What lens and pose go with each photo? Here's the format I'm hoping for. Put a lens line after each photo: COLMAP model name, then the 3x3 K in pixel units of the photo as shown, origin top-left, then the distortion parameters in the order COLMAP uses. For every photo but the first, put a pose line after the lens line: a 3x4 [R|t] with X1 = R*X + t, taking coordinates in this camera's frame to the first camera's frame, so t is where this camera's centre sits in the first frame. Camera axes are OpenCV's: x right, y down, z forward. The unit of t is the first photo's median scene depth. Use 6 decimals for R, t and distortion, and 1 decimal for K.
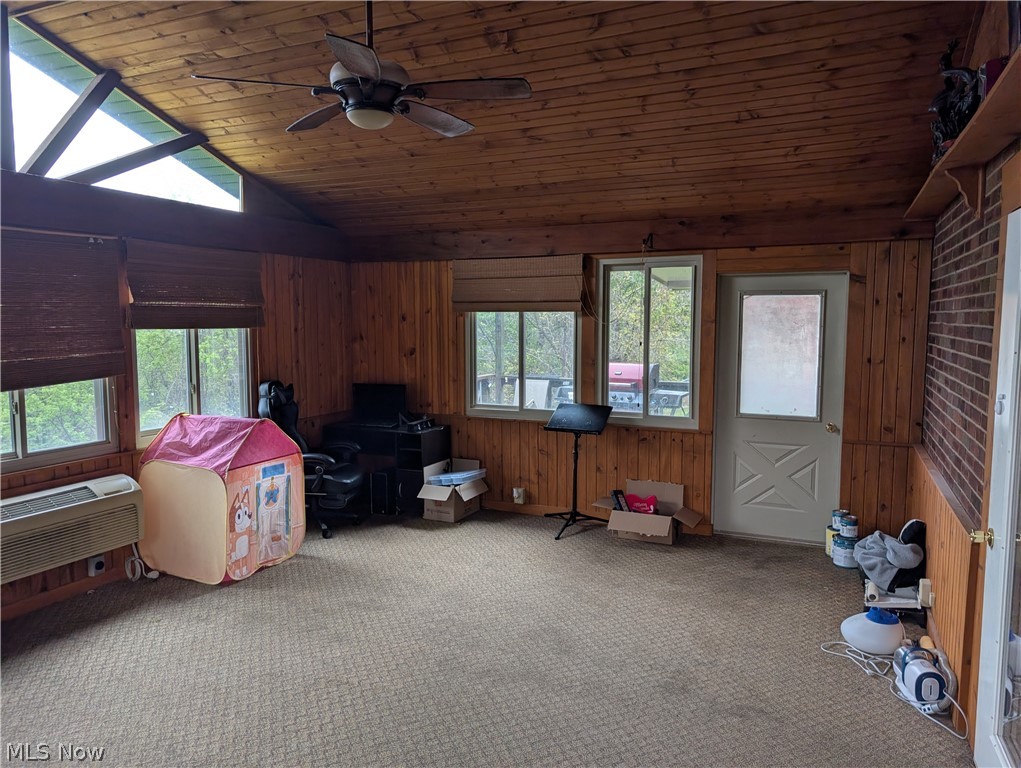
lens RADIAL K [[732.6, 0, 510.7], [0, 732.6, 381.7], [0, 0, 1]] dist [0.038690, -0.042274]
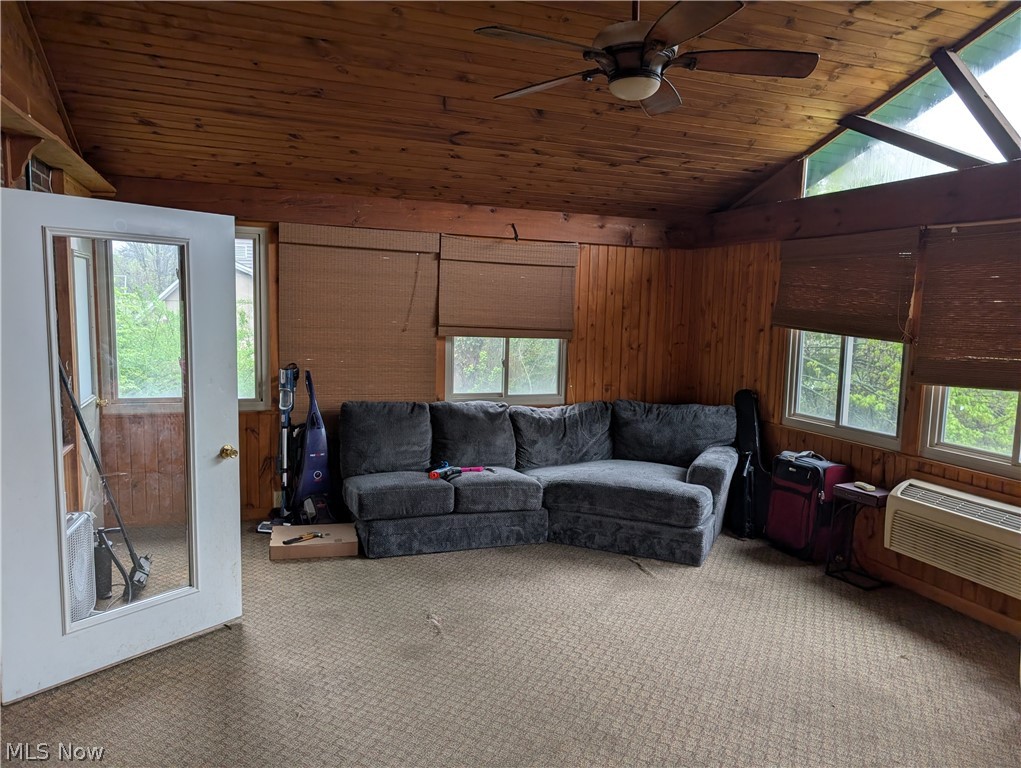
lens RADIAL K [[732.6, 0, 517.1], [0, 732.6, 387.6], [0, 0, 1]] dist [0.038690, -0.042274]
pose [[-0.703472, 0.058082, -0.708345, 0.321648], [-0.092228, 0.980768, 0.172013, -0.070801], [0.704713, 0.186336, -0.684586, 0.871858]]
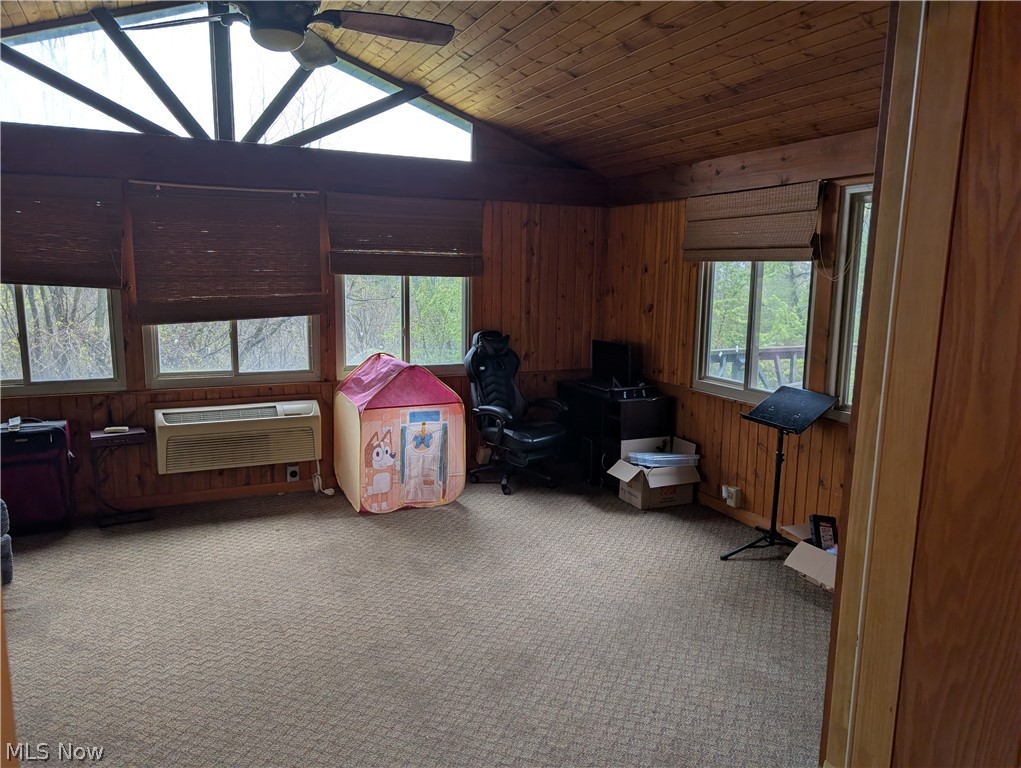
lens RADIAL K [[732.6, 0, 507.5], [0, 732.6, 383.0], [0, 0, 1]] dist [0.038690, -0.042274]
pose [[0.758146, 0.112048, -0.642386, 0.357346], [-0.072545, 0.993504, 0.087673, -0.019791], [0.648036, -0.019867, 0.761350, 0.262341]]
